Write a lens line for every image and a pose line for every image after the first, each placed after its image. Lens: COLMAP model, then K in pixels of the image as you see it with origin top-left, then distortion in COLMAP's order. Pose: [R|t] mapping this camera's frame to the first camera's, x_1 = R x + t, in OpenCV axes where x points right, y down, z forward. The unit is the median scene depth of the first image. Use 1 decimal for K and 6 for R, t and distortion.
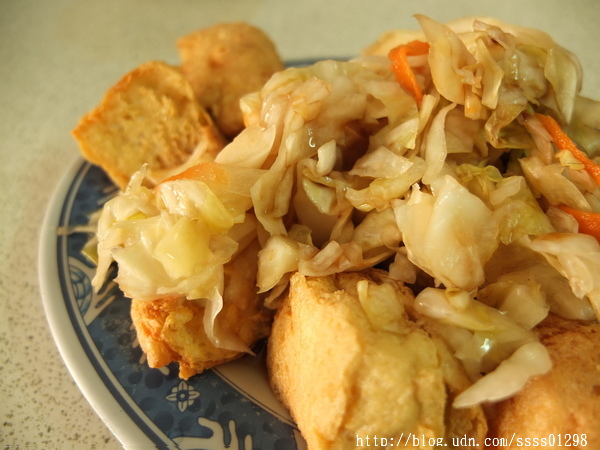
lens RADIAL K [[463.7, 0, 300.7], [0, 463.7, 242.1], [0, 0, 1]] dist [-0.075753, 0.034051]
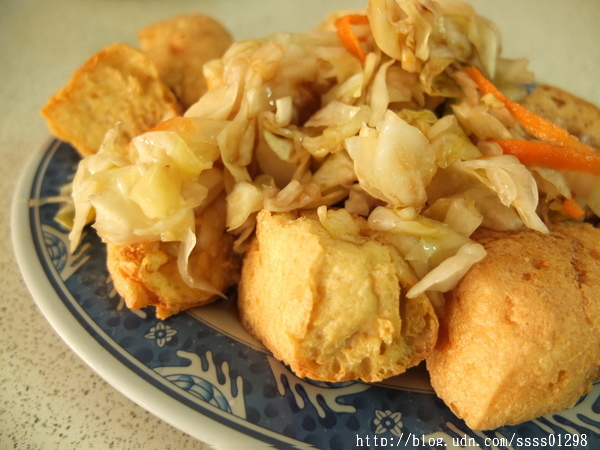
lens RADIAL K [[463.7, 0, 300.7], [0, 463.7, 242.1], [0, 0, 1]] dist [-0.075753, 0.034051]
pose [[0.994994, -0.049360, 0.086897, -0.016847], [0.053587, 0.997457, -0.046999, 0.192640], [-0.084356, 0.051420, 0.995108, -0.099411]]
